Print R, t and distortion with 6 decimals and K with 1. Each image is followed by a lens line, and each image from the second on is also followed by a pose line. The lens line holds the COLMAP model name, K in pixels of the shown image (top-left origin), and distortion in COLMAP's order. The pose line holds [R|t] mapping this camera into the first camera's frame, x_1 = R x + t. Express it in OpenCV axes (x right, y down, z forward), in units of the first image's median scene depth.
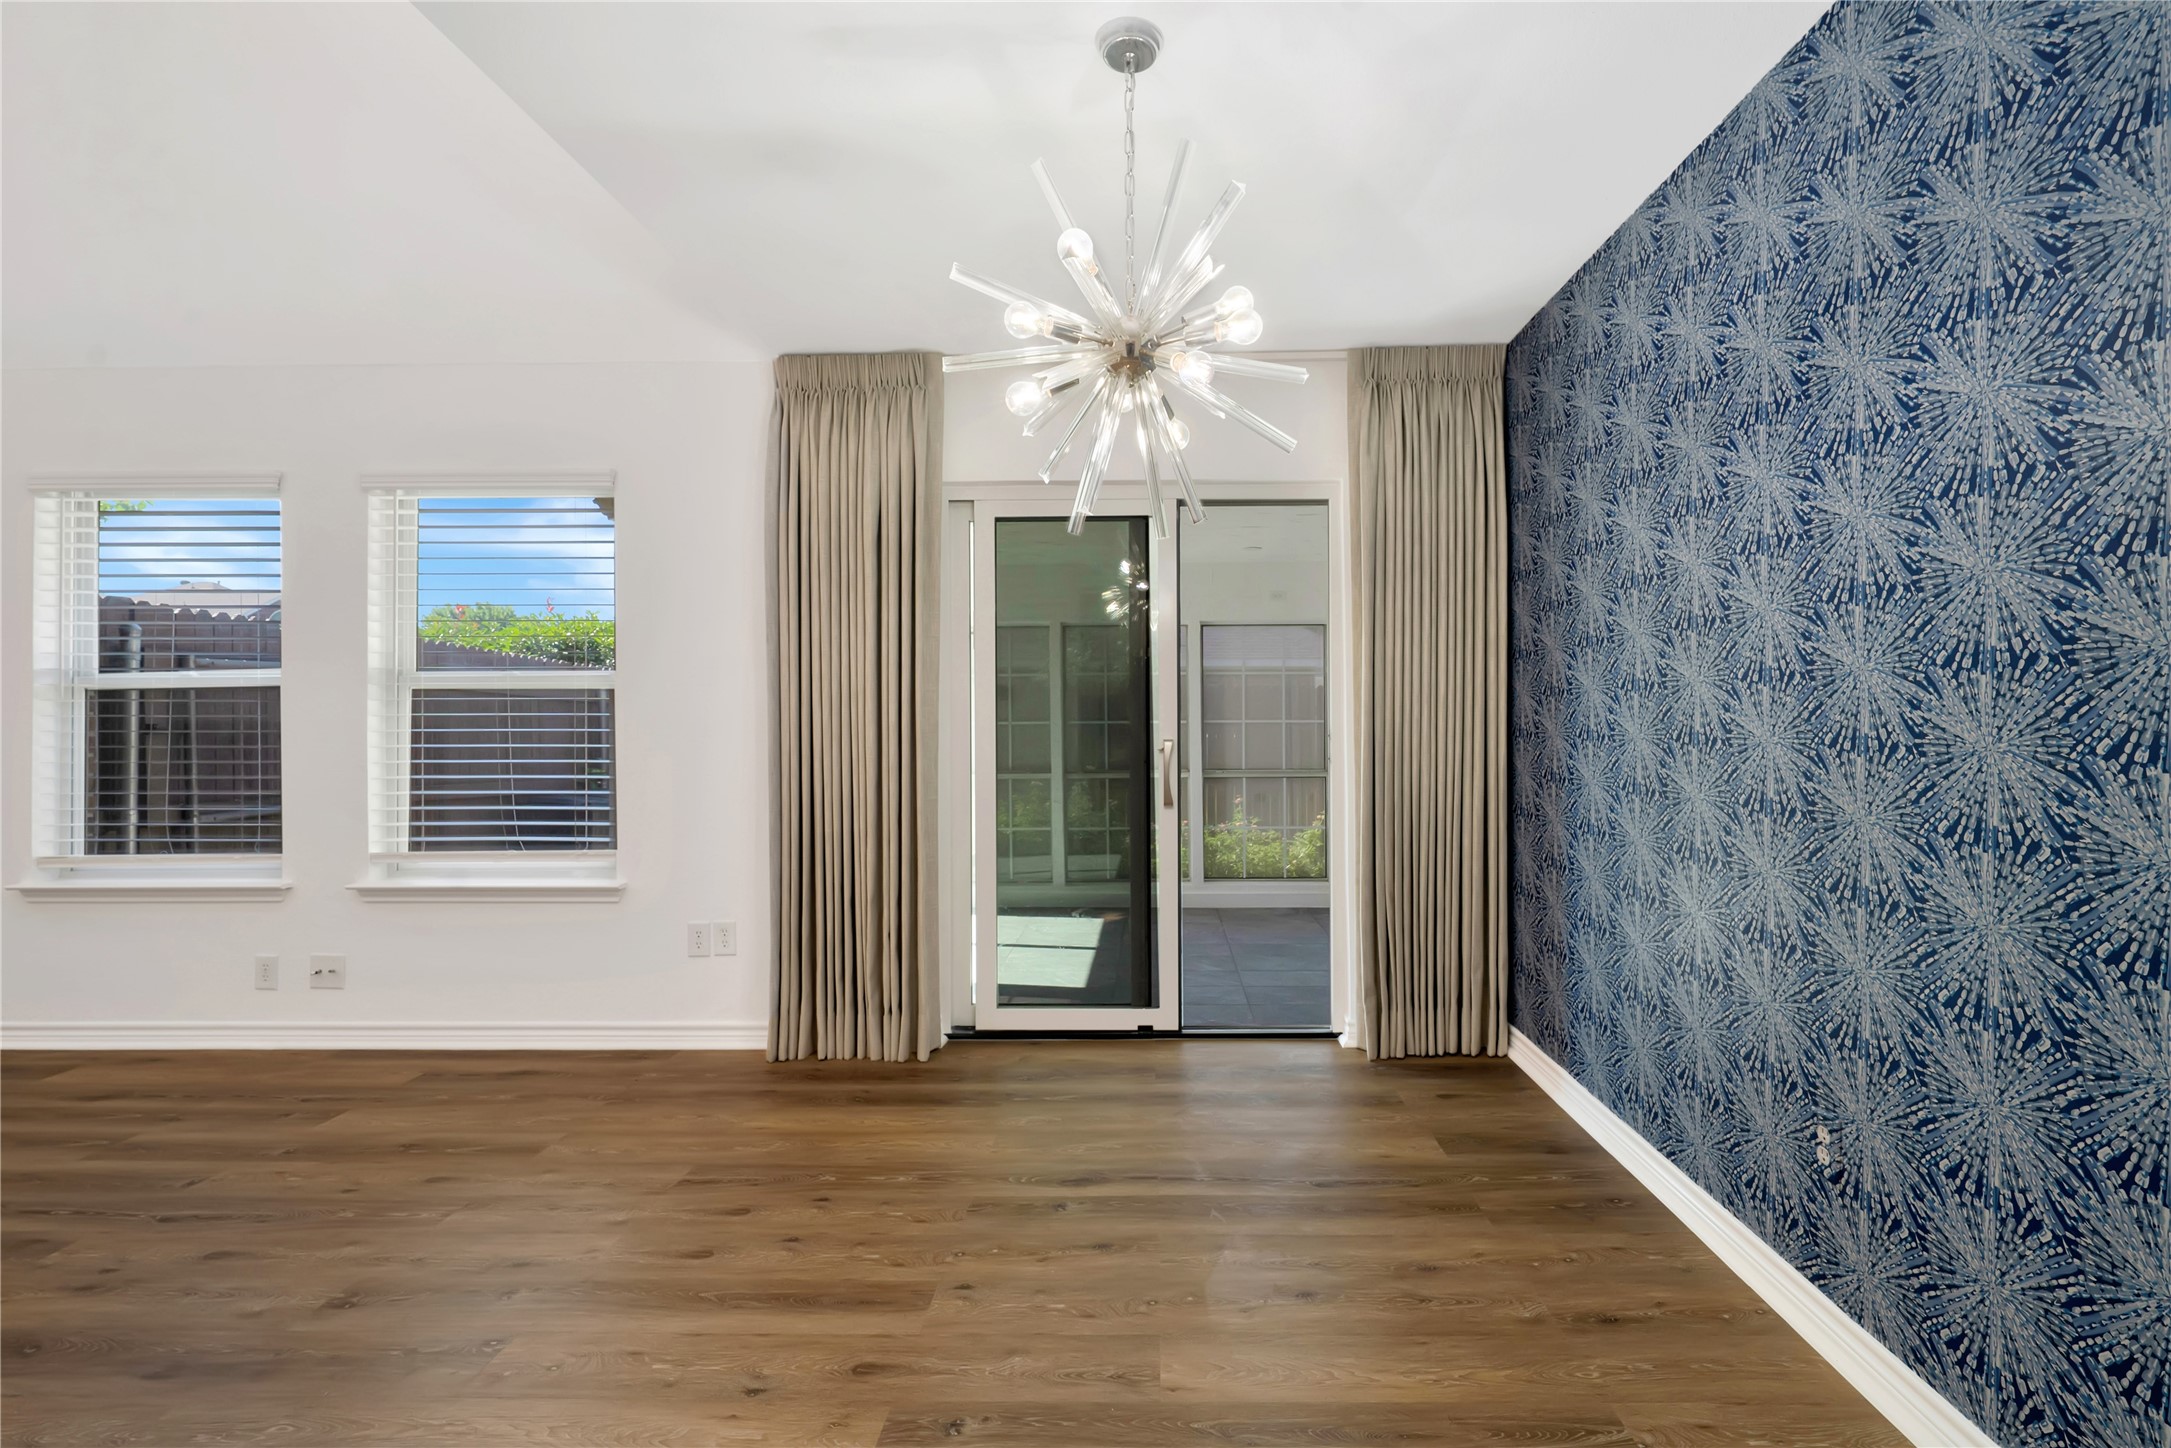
lens RADIAL K [[788.8, 0, 1085.5], [0, 788.8, 724.0], [0, 0, 1]] dist [0.000065, -0.000010]
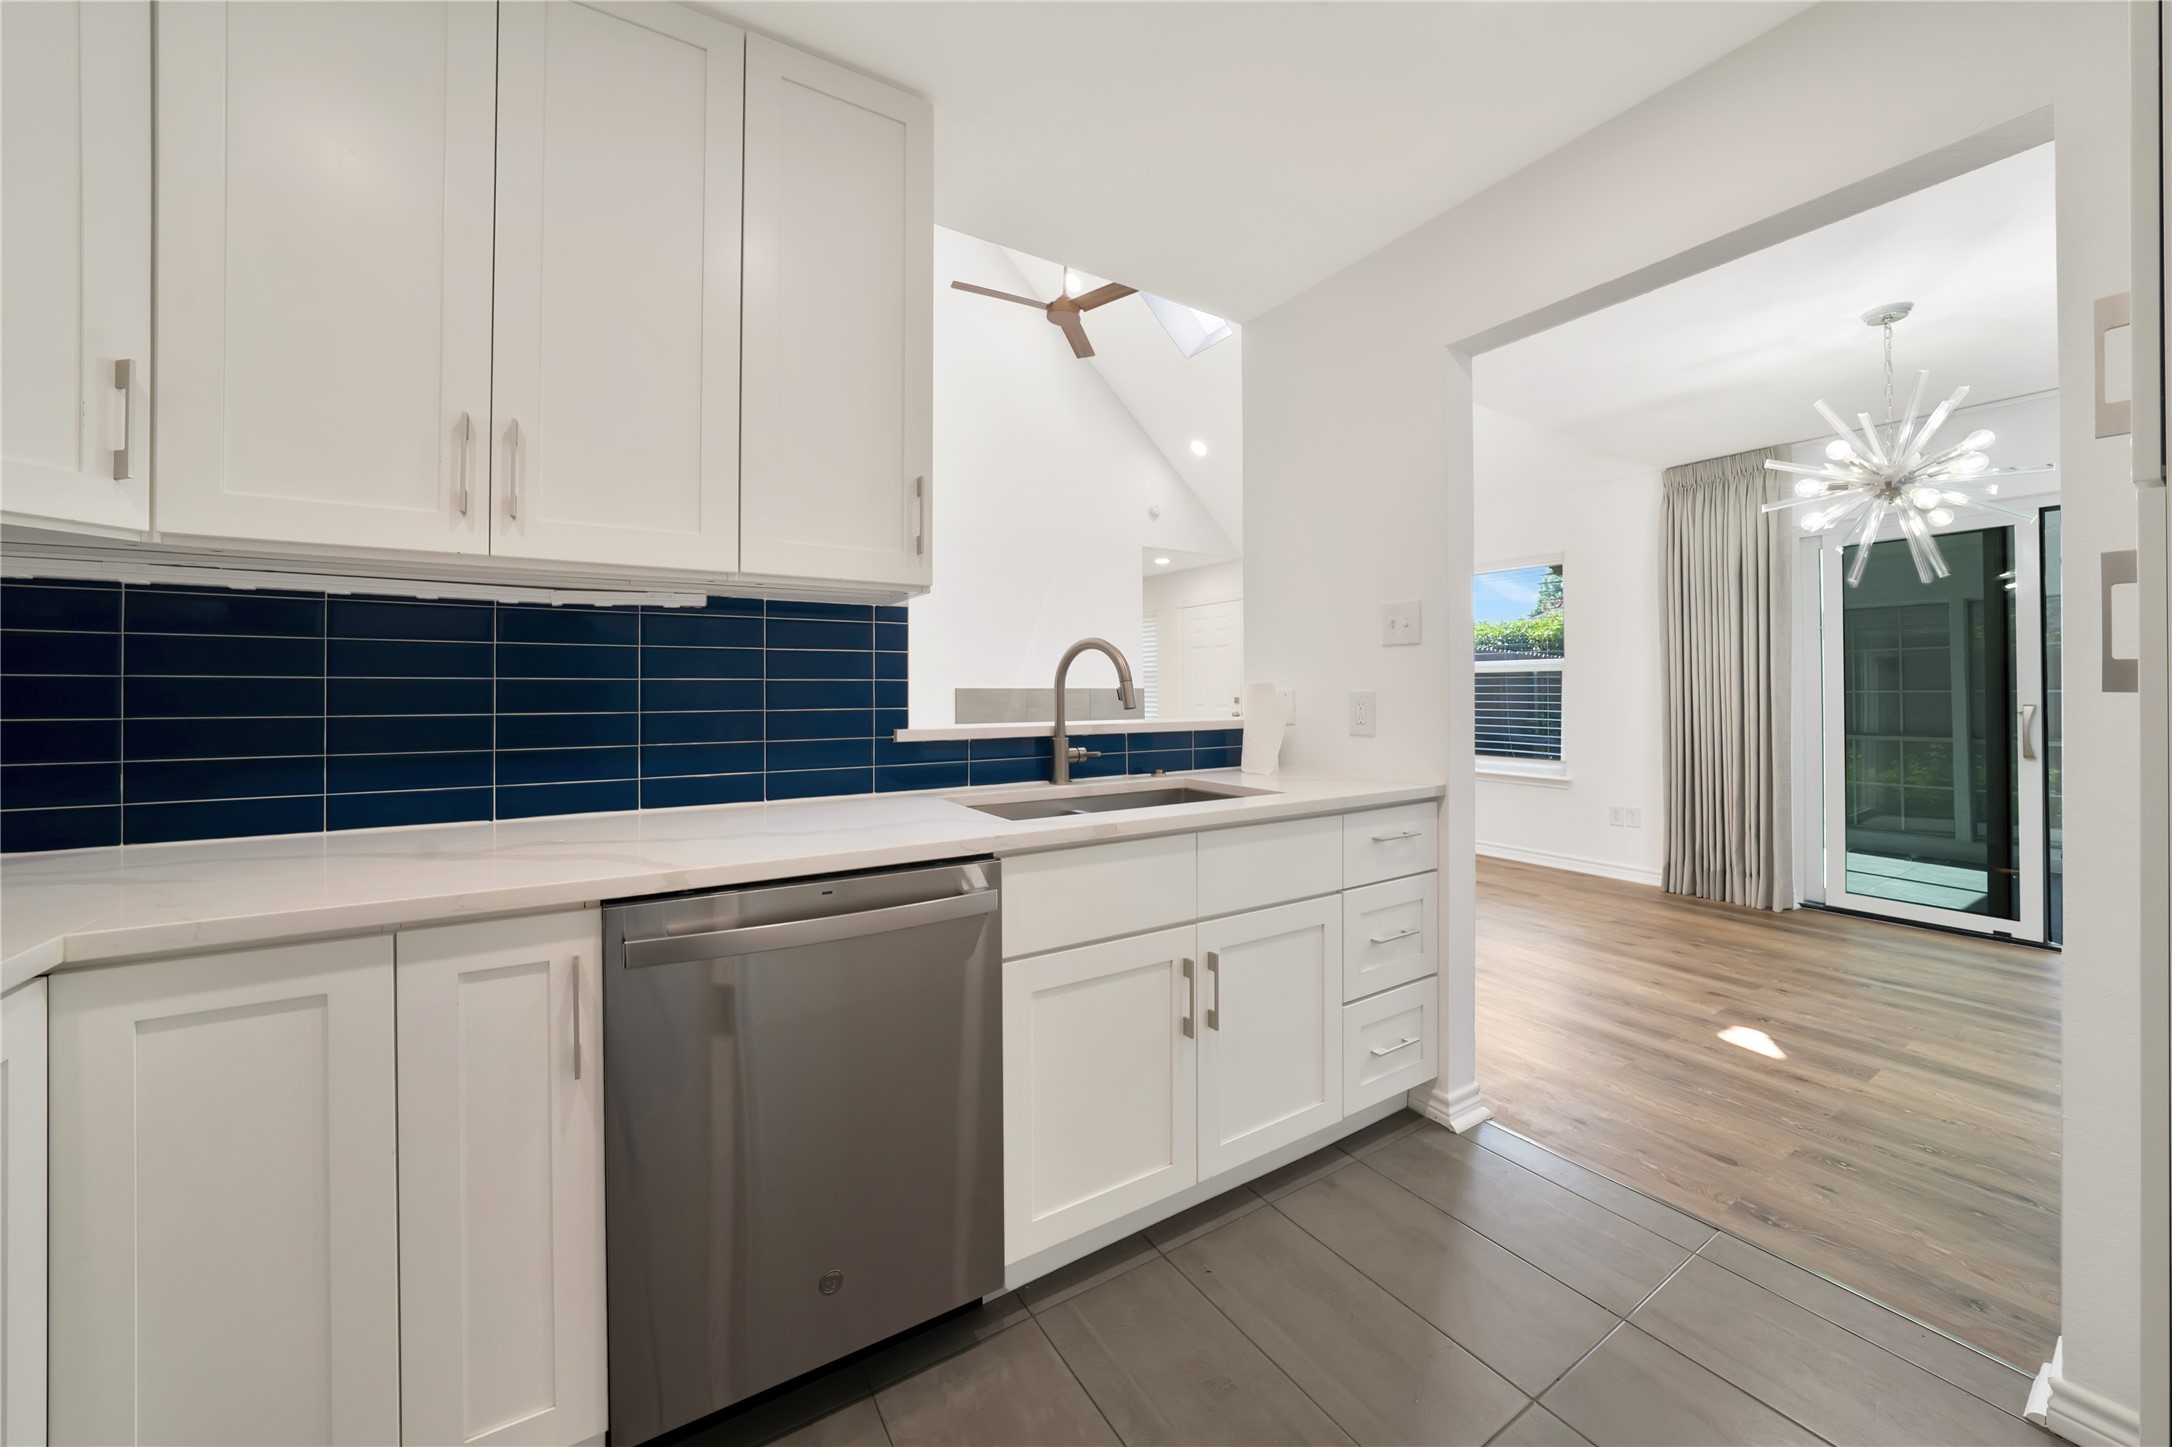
lens RADIAL K [[788.0, 0, 1089.9], [0, 788.0, 682.6], [0, 0, 1]] dist [-0.016149, 0.000267]
pose [[0.539255, -0.008659, -0.842098, 0.336746], [-0.000470, 0.999944, -0.010583, 0.000519], [0.842142, 0.006103, 0.539221, -0.904676]]
